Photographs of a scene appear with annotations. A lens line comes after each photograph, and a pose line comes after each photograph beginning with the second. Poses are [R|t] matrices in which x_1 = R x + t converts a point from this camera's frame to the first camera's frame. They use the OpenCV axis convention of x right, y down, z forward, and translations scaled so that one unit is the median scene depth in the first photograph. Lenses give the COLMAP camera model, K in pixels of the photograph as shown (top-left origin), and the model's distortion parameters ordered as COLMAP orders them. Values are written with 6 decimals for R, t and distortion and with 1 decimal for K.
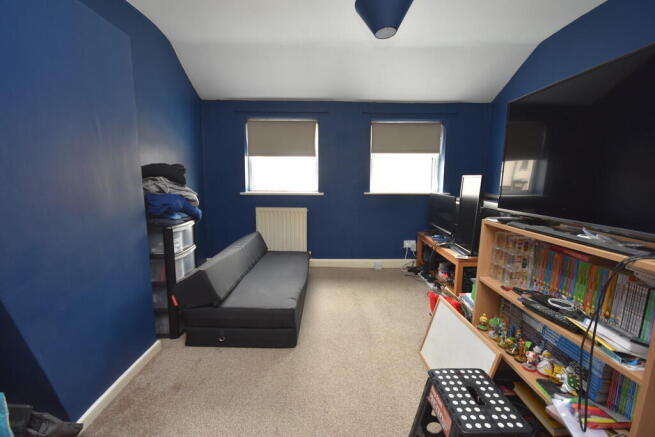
lens RADIAL K [[283.3, 0, 327.4], [0, 283.3, 220.9], [0, 0, 1]] dist [0.003135, -0.010762]
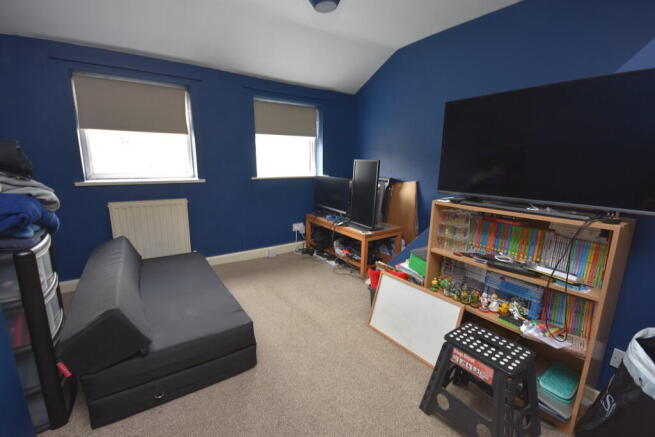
lens RADIAL K [[283.3, 0, 327.4], [0, 283.3, 220.9], [0, 0, 1]] dist [0.003135, -0.010762]
pose [[0.828272, -0.113201, 0.548772, -0.271580], [0.076555, 0.993058, 0.089304, -0.034267], [-0.555071, -0.031957, 0.831189, 0.145502]]
